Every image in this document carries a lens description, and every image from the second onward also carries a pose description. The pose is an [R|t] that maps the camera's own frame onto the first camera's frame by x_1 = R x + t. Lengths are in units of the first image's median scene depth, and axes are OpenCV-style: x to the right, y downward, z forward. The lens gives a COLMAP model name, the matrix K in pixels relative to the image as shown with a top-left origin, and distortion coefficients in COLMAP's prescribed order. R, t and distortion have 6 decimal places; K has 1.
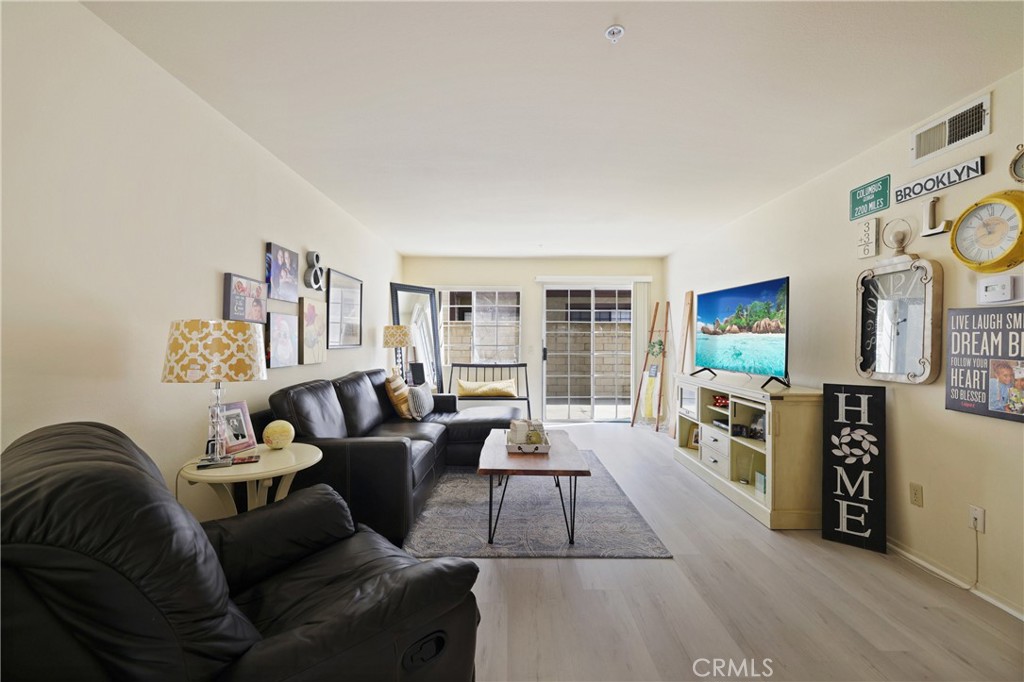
lens RADIAL K [[434.1, 0, 509.1], [0, 434.1, 338.5], [0, 0, 1]] dist [0.000058, 0.000009]
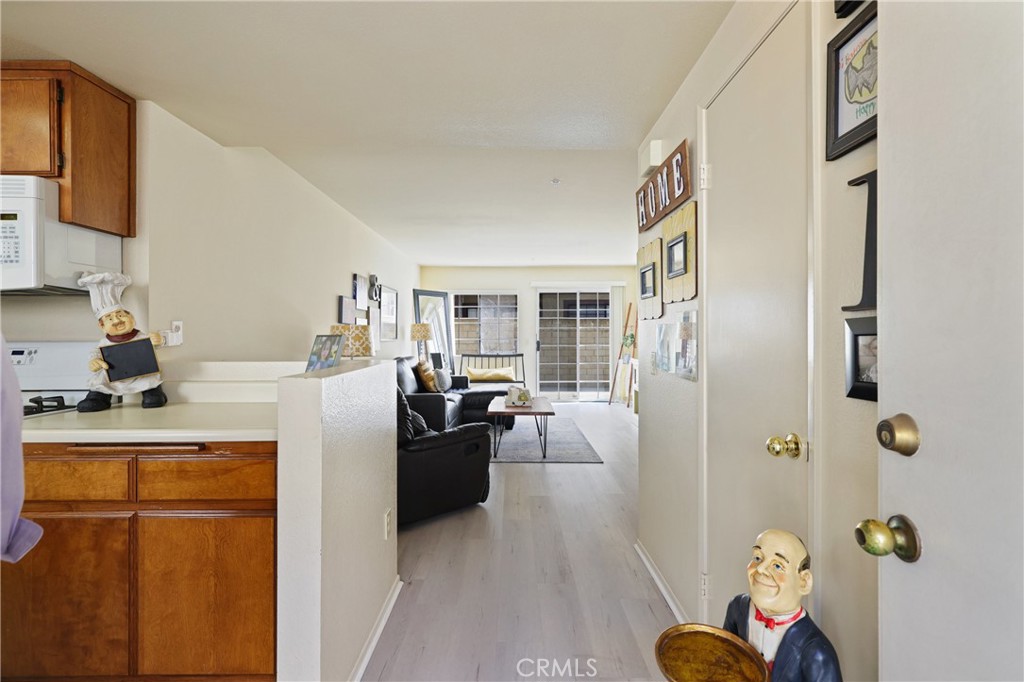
lens RADIAL K [[506.5, 0, 512.0], [0, 506.5, 341.0], [0, 0, 1]] dist [0.000105, 0.000000]
pose [[0.999981, -0.005614, -0.002452, 0.016666], [0.005651, 0.999871, 0.015053, 0.000548], [0.002367, -0.015067, 0.999884, -0.550769]]
